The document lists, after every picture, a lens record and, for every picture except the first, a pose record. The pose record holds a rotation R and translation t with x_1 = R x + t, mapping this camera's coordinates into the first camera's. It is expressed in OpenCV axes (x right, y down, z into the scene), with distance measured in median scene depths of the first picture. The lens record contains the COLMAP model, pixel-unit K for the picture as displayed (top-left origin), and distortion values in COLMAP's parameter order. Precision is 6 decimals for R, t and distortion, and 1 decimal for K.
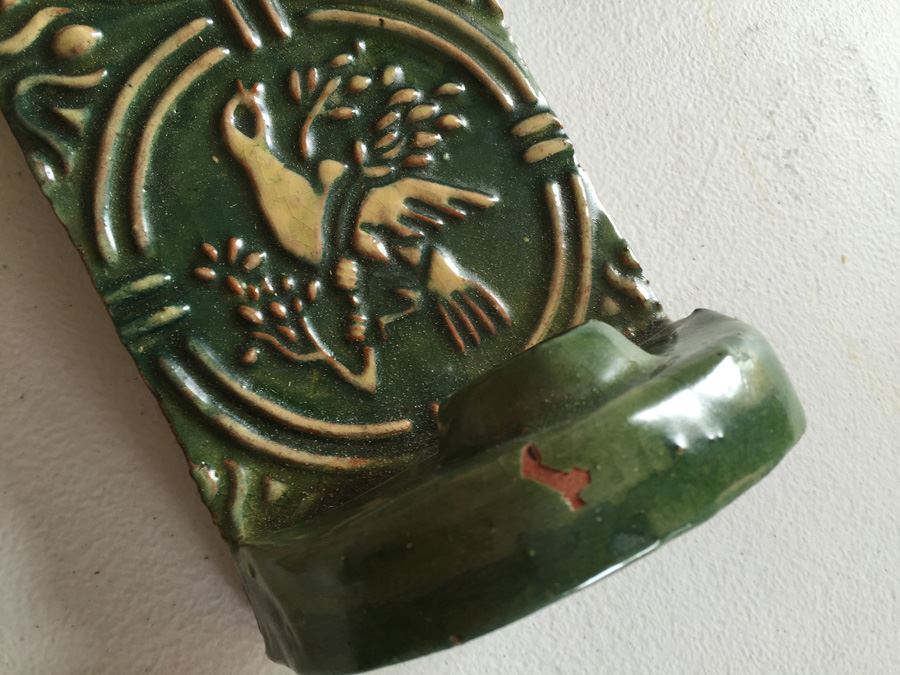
lens RADIAL K [[787.7, 0, 439.6], [0, 787.7, 331.9], [0, 0, 1]] dist [0.081684, -0.145786]
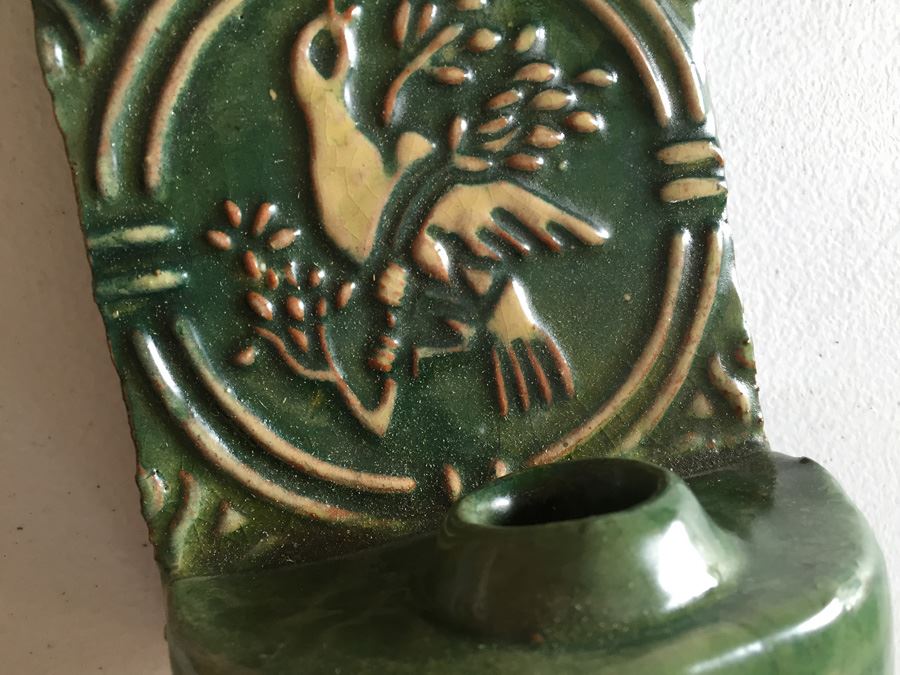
lens RADIAL K [[787.7, 0, 434.8], [0, 787.7, 341.8], [0, 0, 1]] dist [0.081684, -0.145786]
pose [[0.950103, 0.308254, -0.047781, -0.021911], [-0.295887, 0.939087, 0.174830, -0.166091], [0.098763, -0.151969, 0.983439, 0.213586]]
